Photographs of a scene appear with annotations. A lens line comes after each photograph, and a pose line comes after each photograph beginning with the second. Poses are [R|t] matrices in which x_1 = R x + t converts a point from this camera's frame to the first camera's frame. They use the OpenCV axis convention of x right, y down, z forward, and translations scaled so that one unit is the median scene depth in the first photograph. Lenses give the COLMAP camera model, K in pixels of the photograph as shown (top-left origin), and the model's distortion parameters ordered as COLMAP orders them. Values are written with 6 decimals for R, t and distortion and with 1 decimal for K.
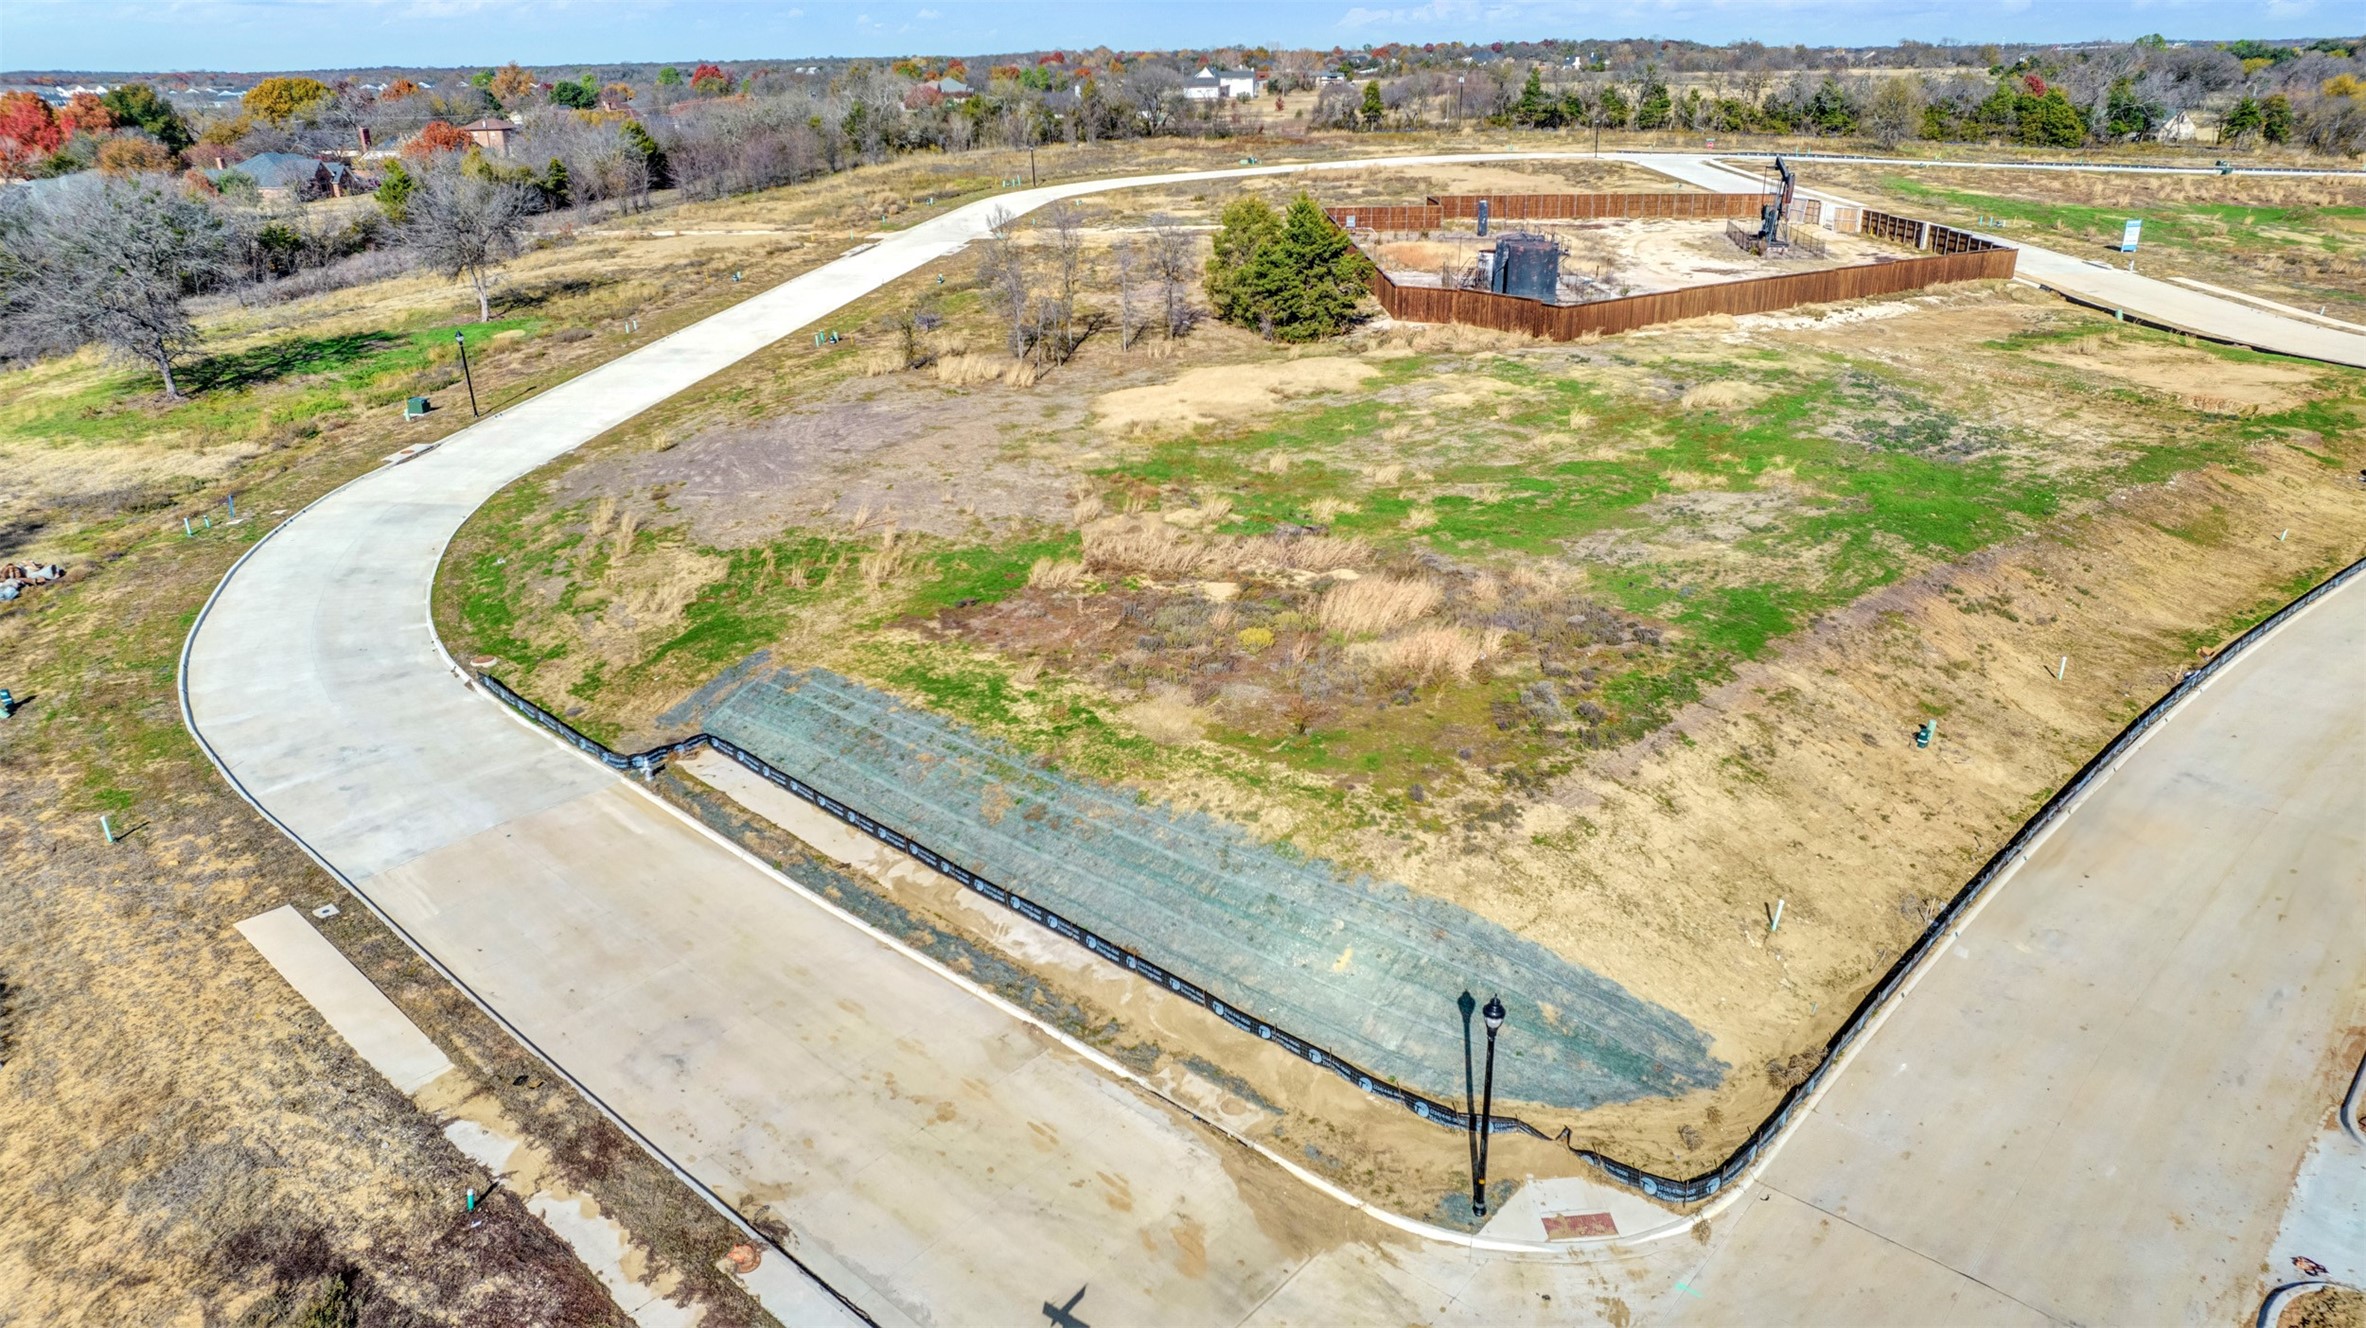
lens RADIAL K [[1507.5, 0, 1183.3], [0, 1507.5, 673.9], [0, 0, 1]] dist [-0.064958, 0.051135]
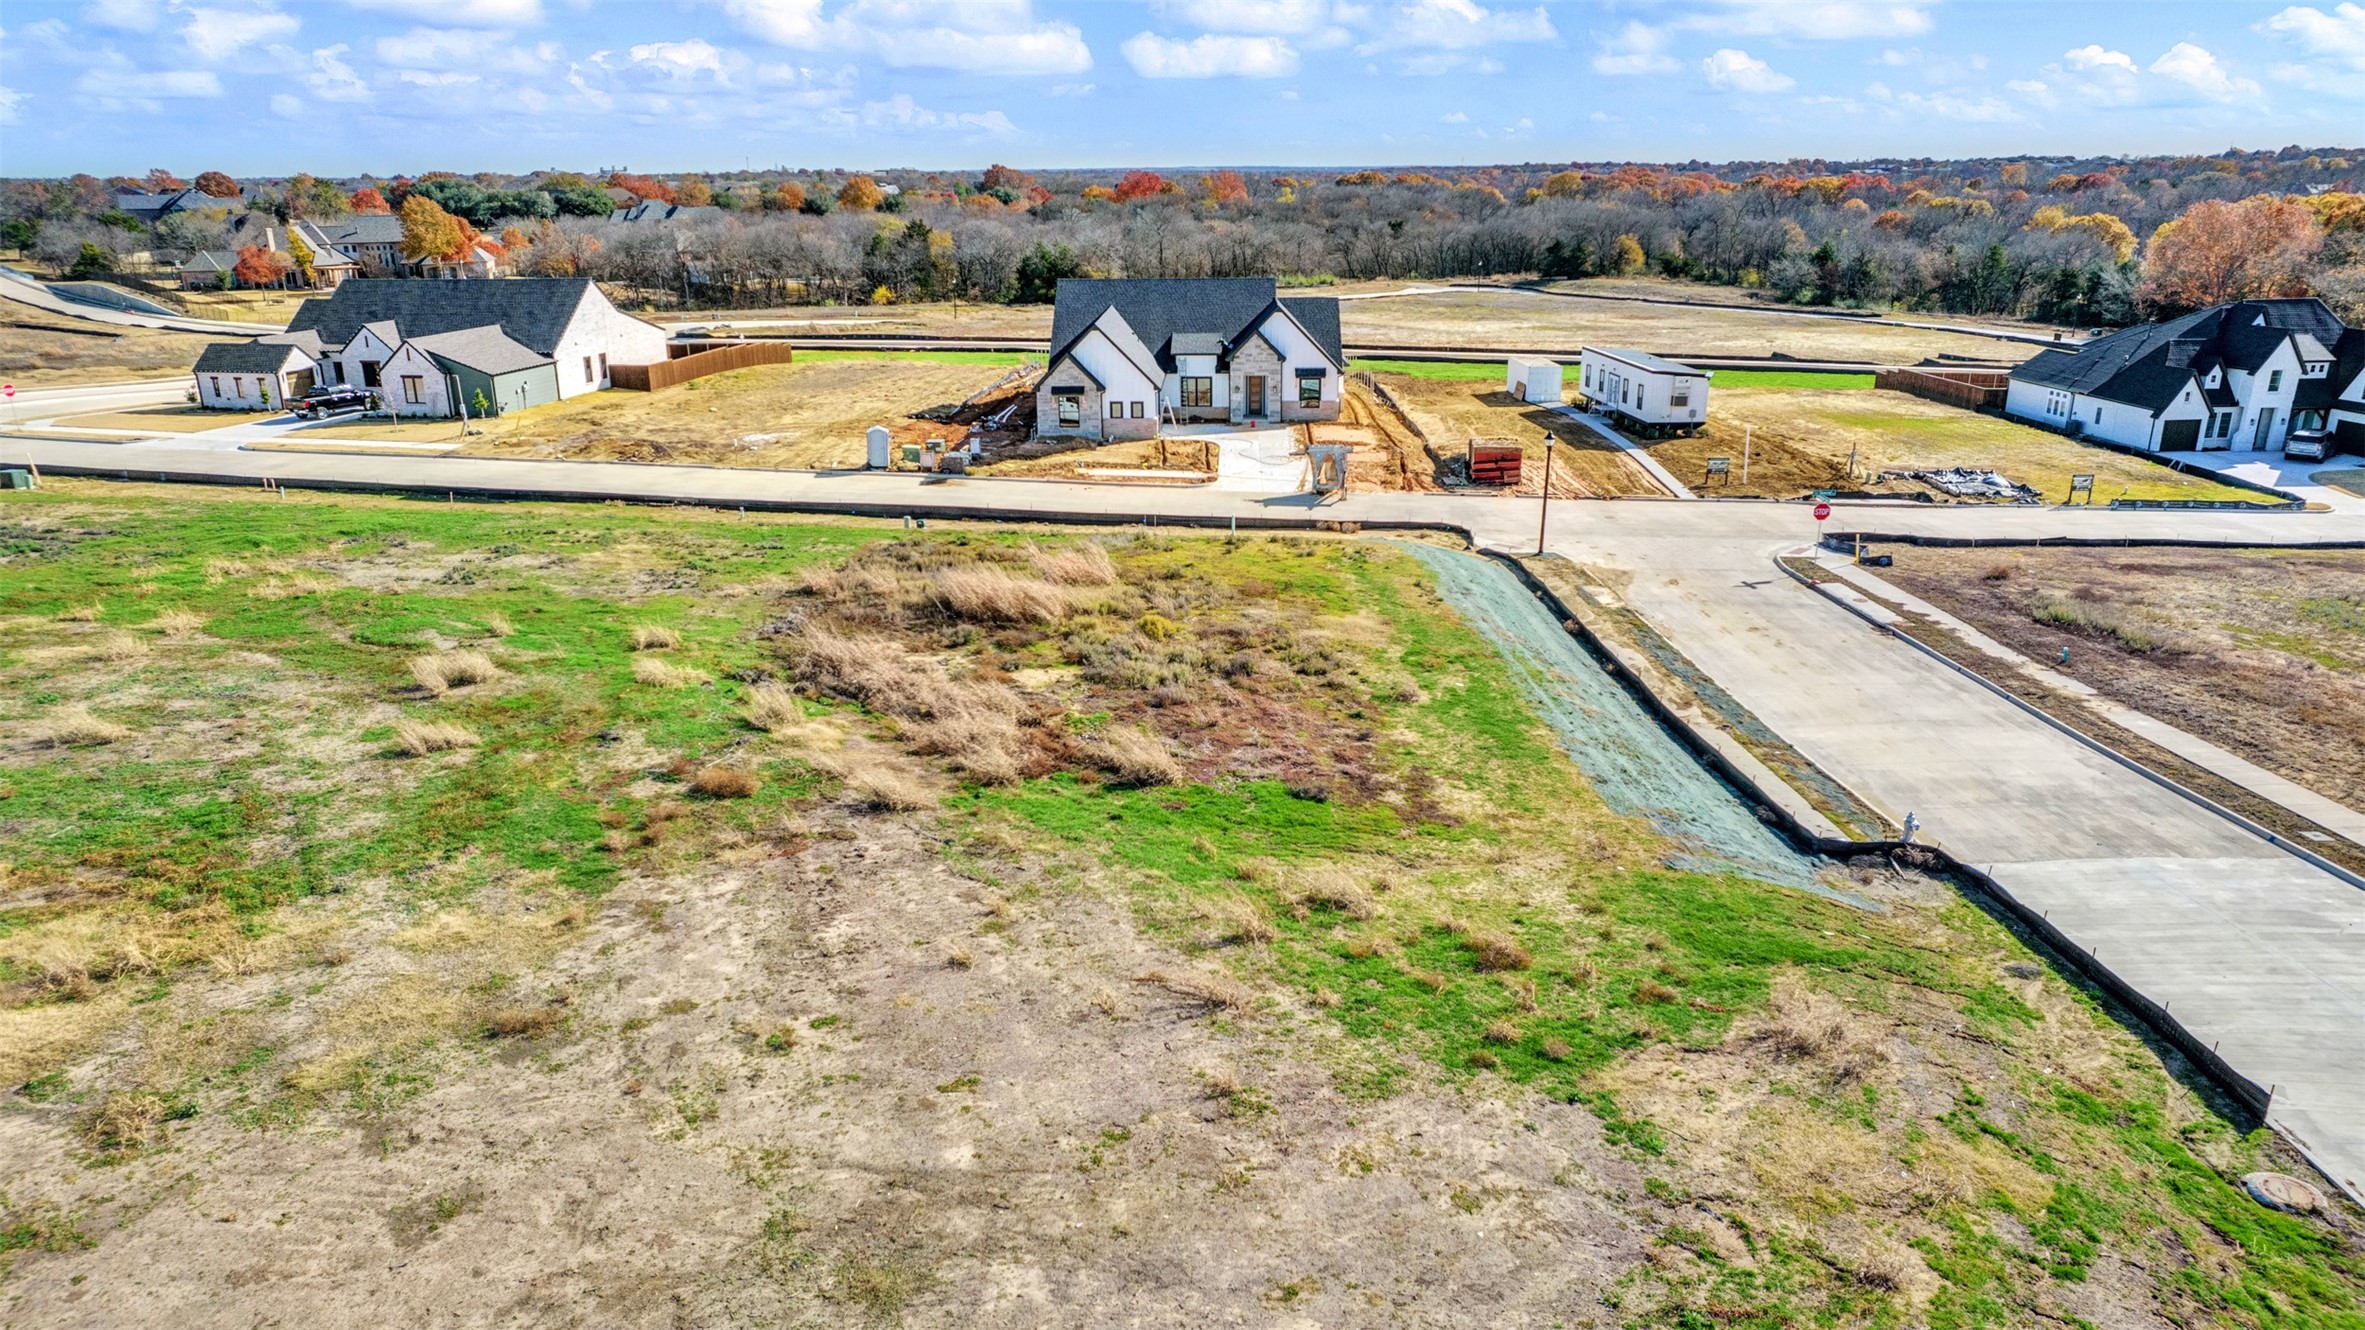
lens RADIAL K [[1506.9, 0, 1180.9], [0, 1506.9, 692.4], [0, 0, 1]] dist [-0.084811, 0.080485]
pose [[-0.682671, -0.223939, 0.695565, -0.568375], [0.296061, 0.785490, 0.543464, -0.458978], [-0.668063, 0.576937, -0.469932, 1.449262]]
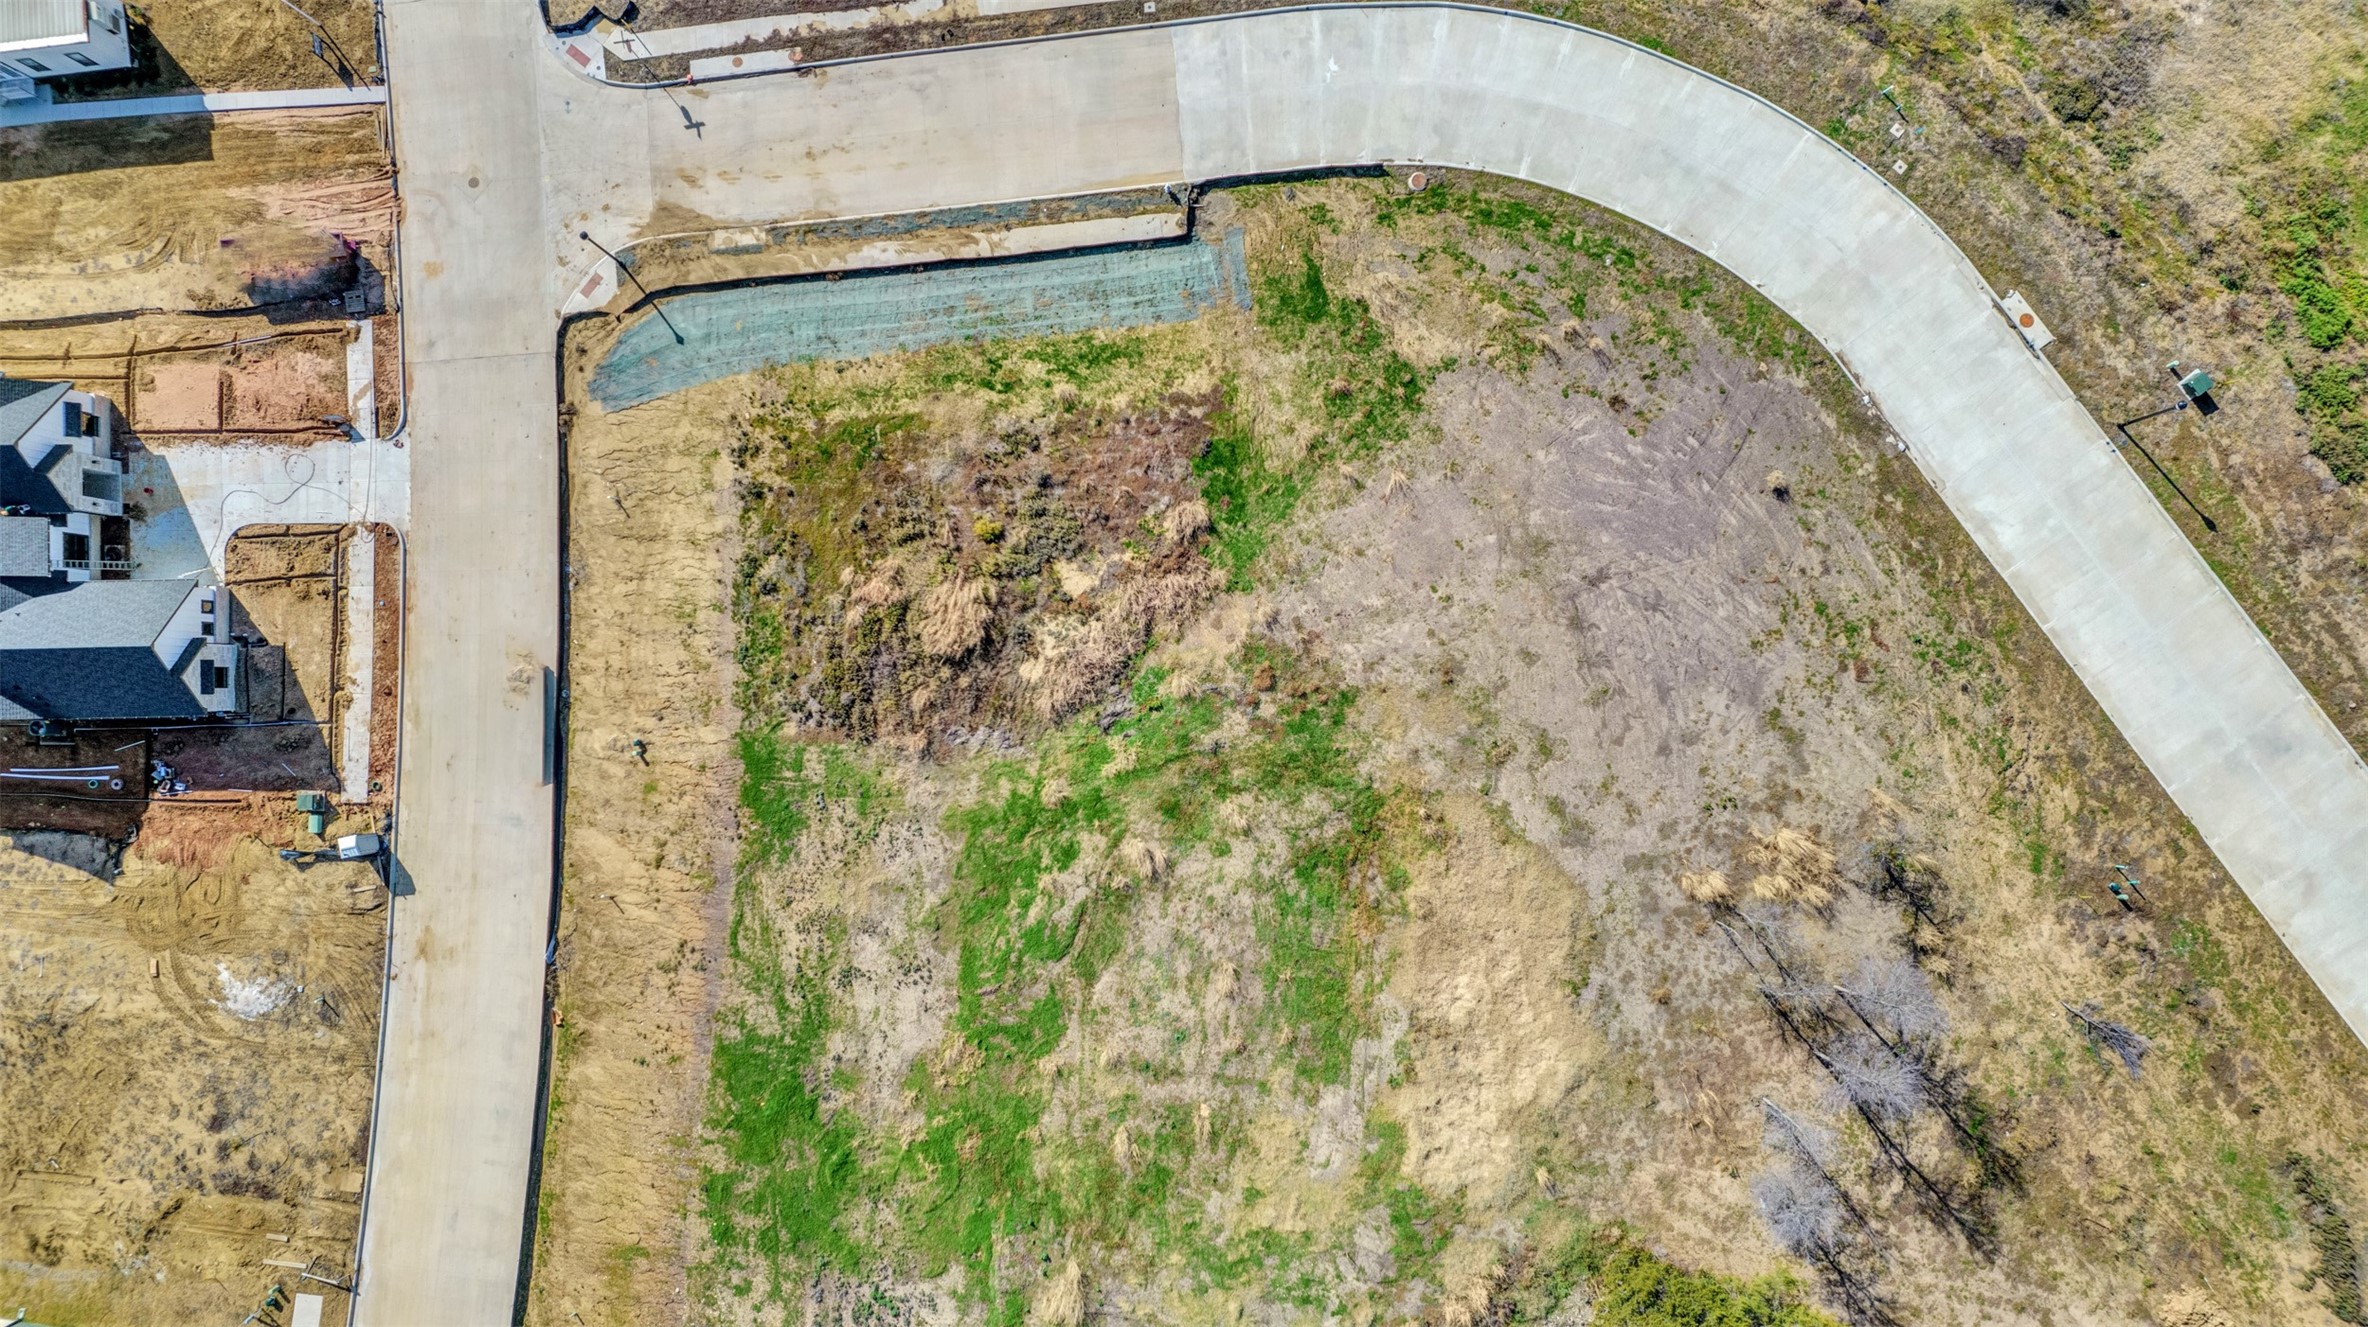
lens RADIAL K [[1525.5, 0, 1175.9], [0, 1525.5, 677.6], [0, 0, 1]] dist [-0.062666, 0.027267]
pose [[-0.690487, 0.723195, 0.014714, 0.004866], [-0.255102, -0.262499, 0.930600, -1.552996], [0.676868, 0.638814, 0.365741, 0.693291]]
